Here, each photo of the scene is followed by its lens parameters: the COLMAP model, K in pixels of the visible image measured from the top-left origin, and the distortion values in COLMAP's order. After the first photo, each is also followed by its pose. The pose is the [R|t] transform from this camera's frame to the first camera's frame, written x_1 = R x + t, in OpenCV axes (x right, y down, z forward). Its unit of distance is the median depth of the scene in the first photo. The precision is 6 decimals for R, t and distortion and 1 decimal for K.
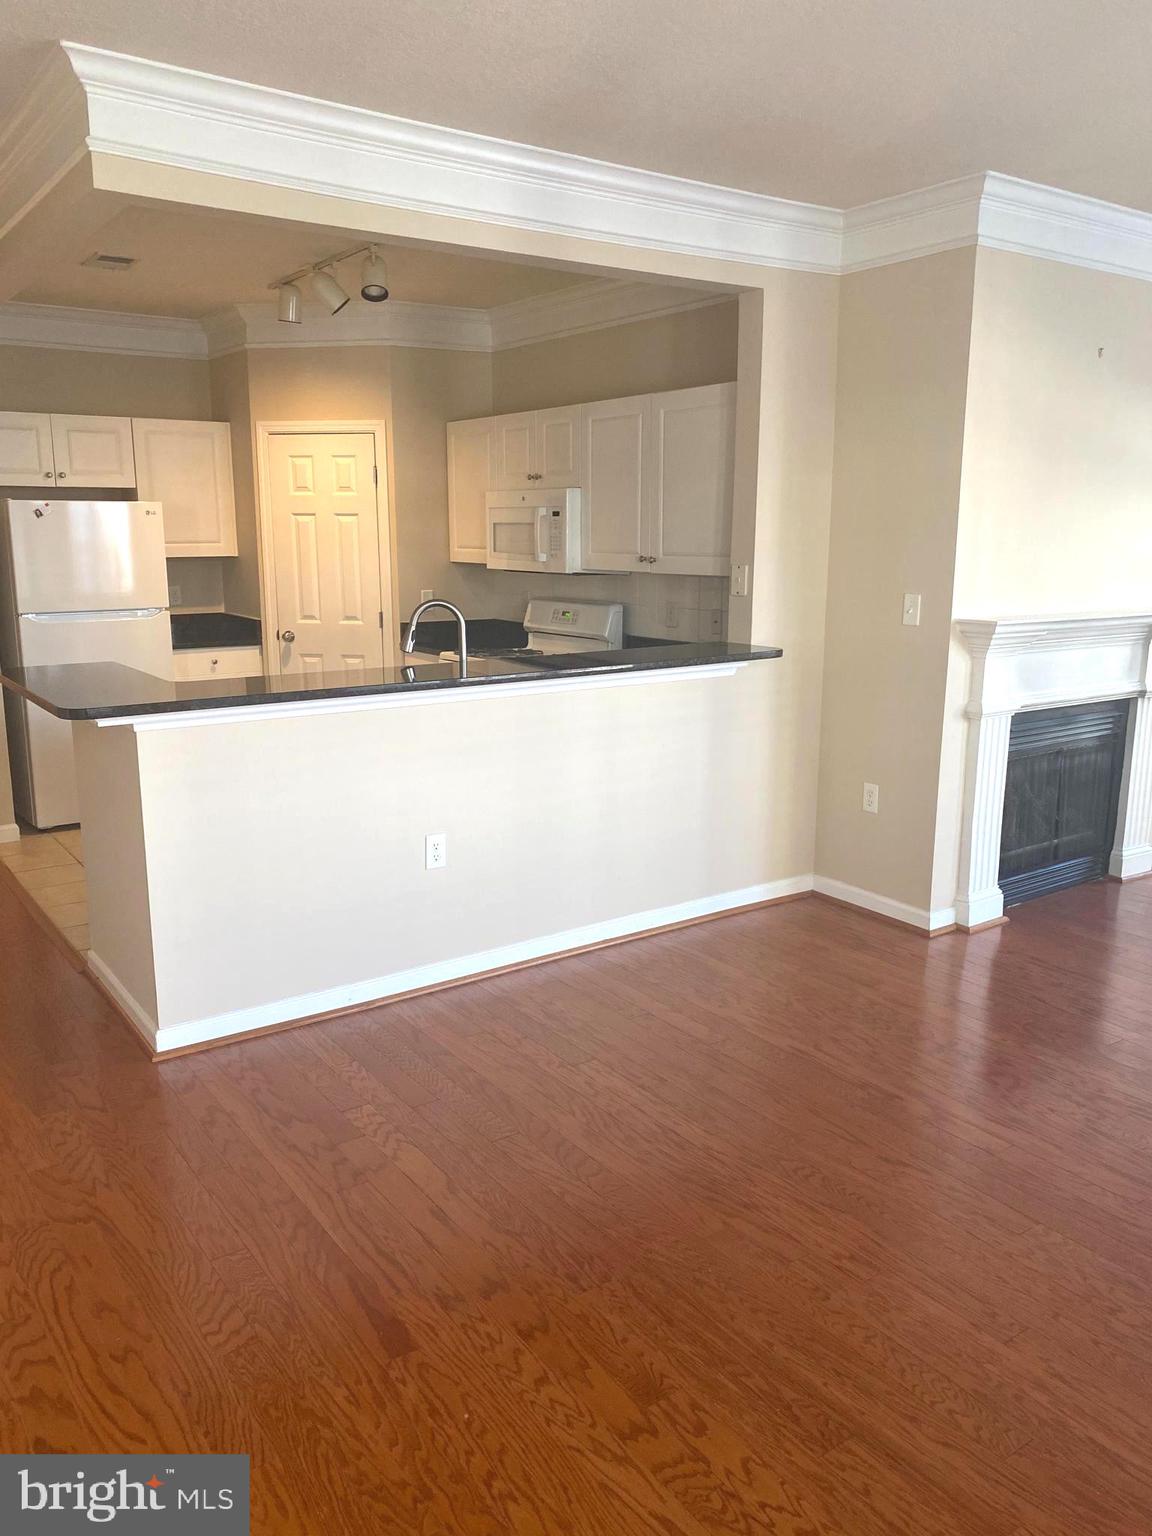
lens RADIAL K [[1179.2, 0, 581.7], [0, 1179.2, 763.2], [0, 0, 1]] dist [0.042604, 0.002888]
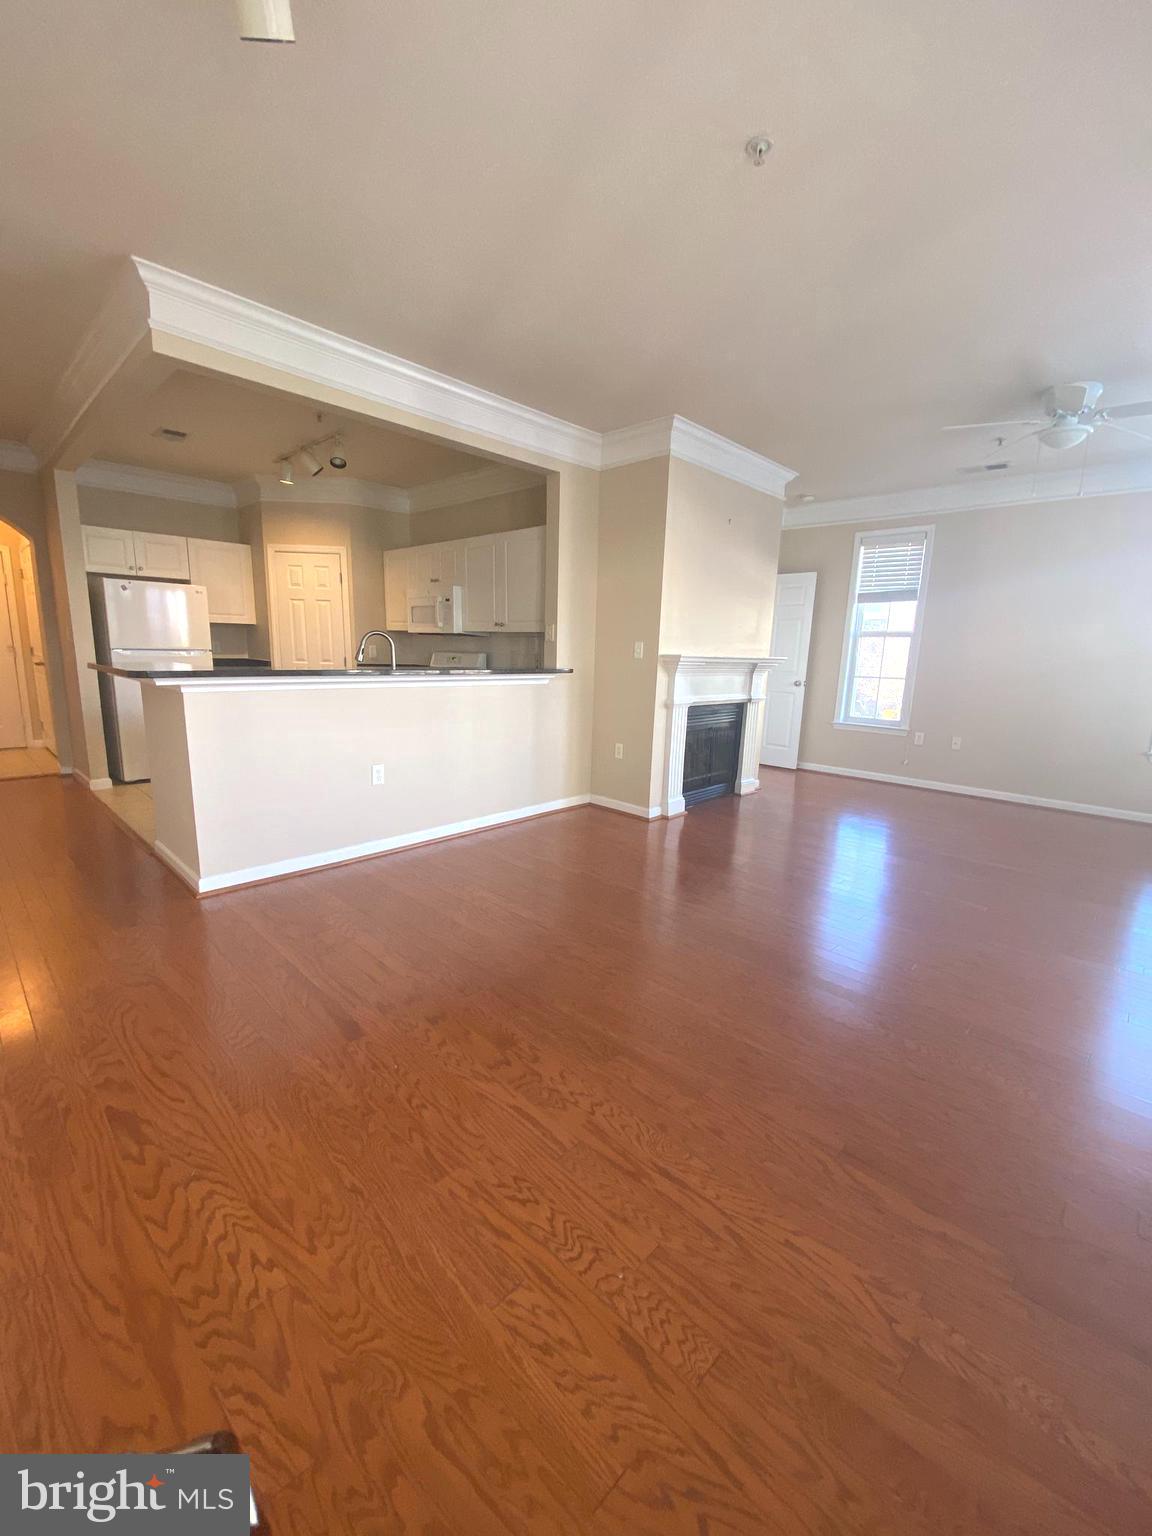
lens RADIAL K [[616.9, 0, 576.5], [0, 616.9, 763.6], [0, 0, 1]] dist [0.069006, -0.043712]
pose [[0.983398, -0.007787, 0.181295, -0.001695], [0.009615, 0.999911, -0.009206, 0.060172], [-0.181207, 0.010797, 0.983386, 0.038671]]
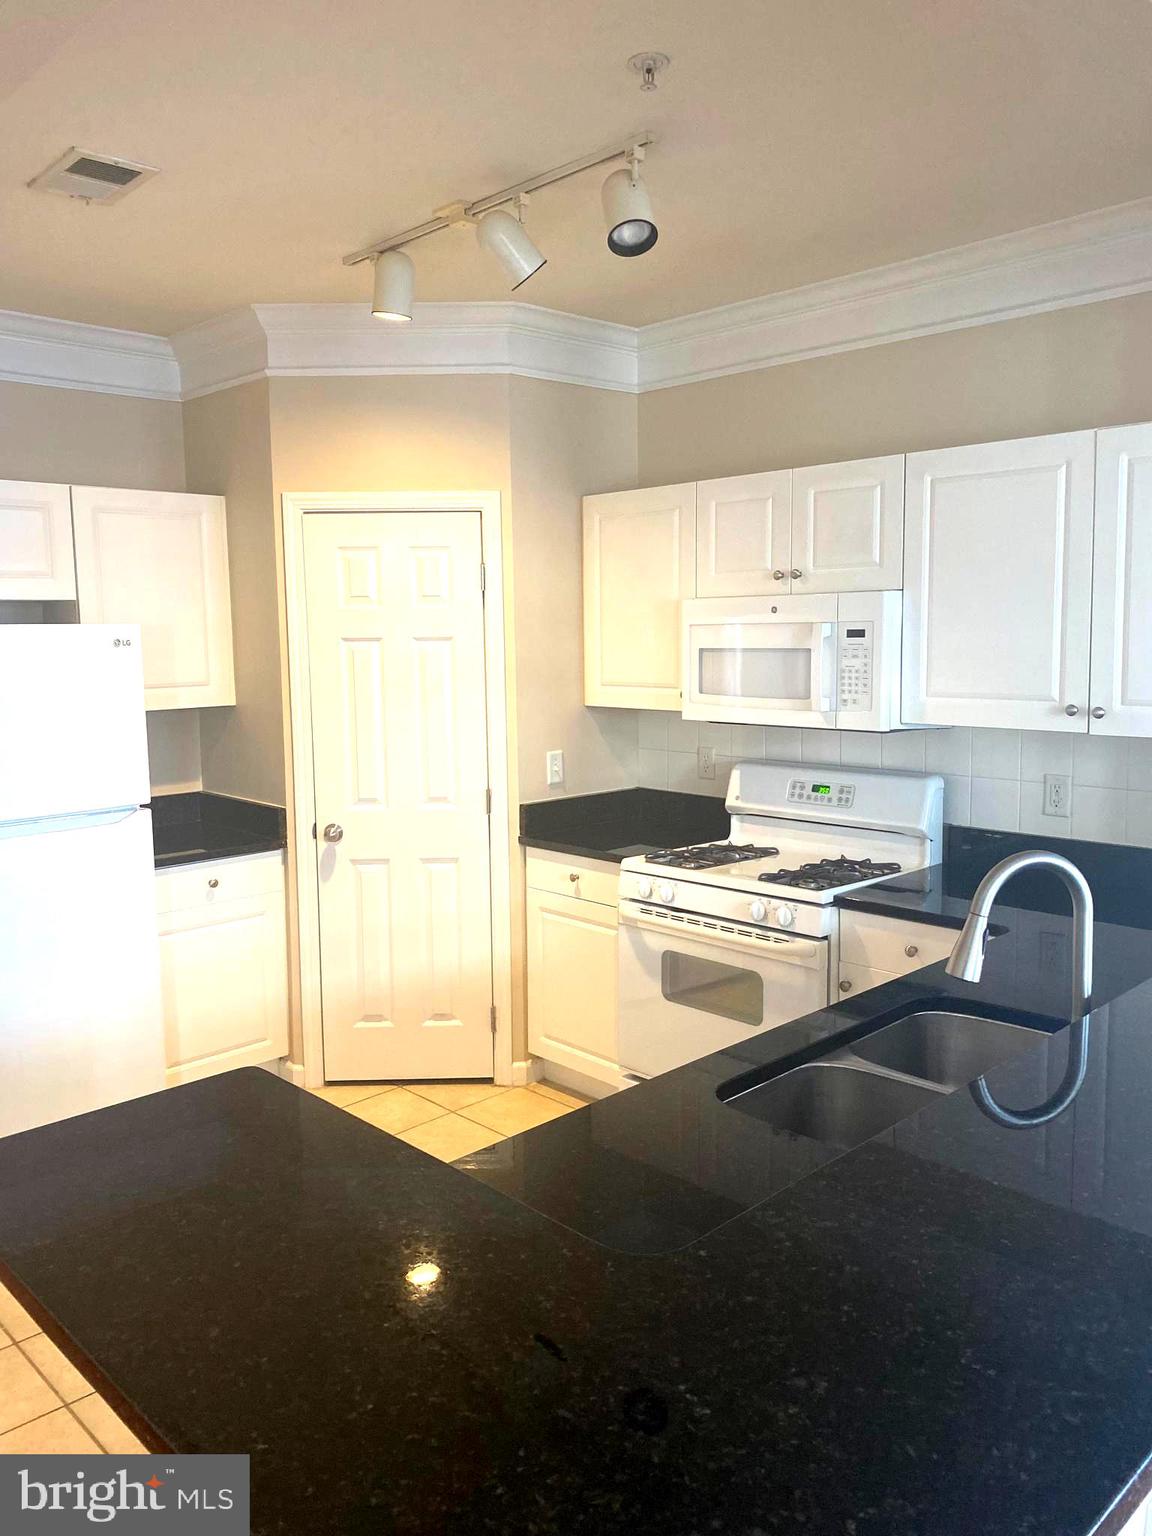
lens RADIAL K [[1178.3, 0, 617.0], [0, 1178.3, 763.3], [0, 0, 1]] dist [0.029822, -0.003483]
pose [[0.984207, -0.032789, 0.173957, -0.300130], [0.047830, 0.995402, -0.082984, -0.122930], [-0.170436, 0.089993, 0.981251, 0.529999]]
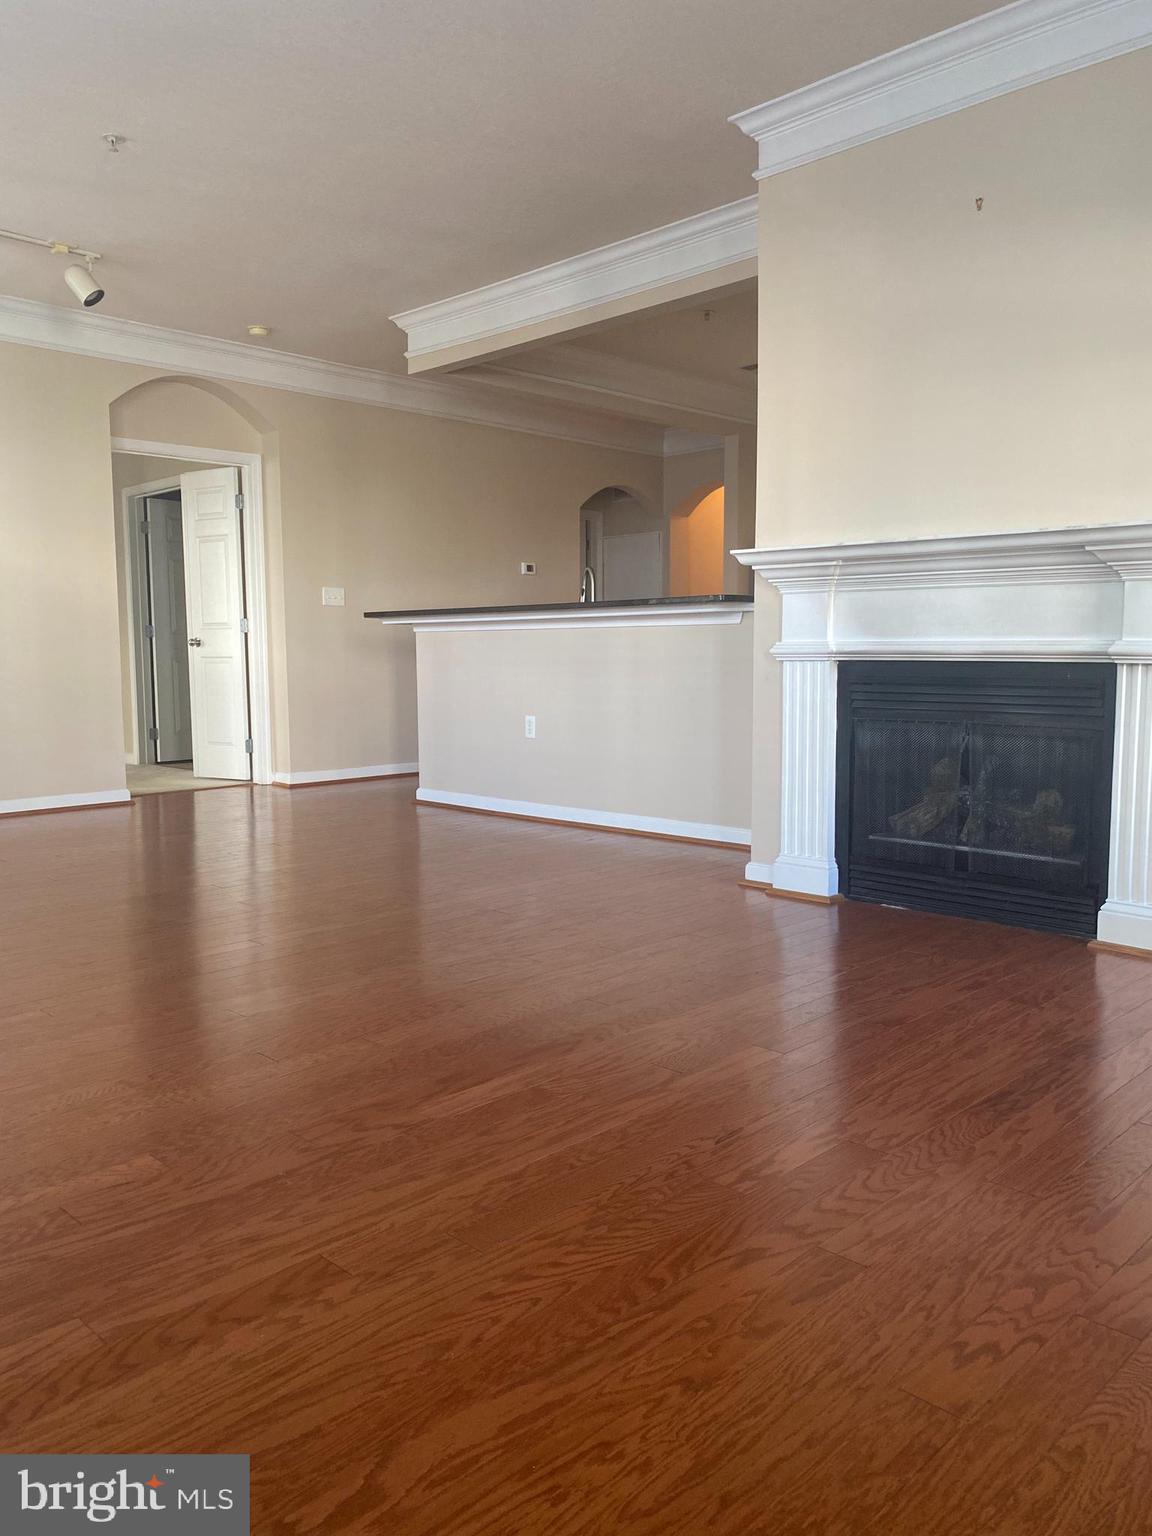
lens RADIAL K [[1179.2, 0, 581.7], [0, 1179.2, 763.2], [0, 0, 1]] dist [0.042604, 0.002888]
pose [[0.192479, 0.090988, -0.977074, 1.204519], [-0.182350, 0.981666, 0.055493, 0.021101], [0.964210, 0.167488, 0.205541, 0.650213]]
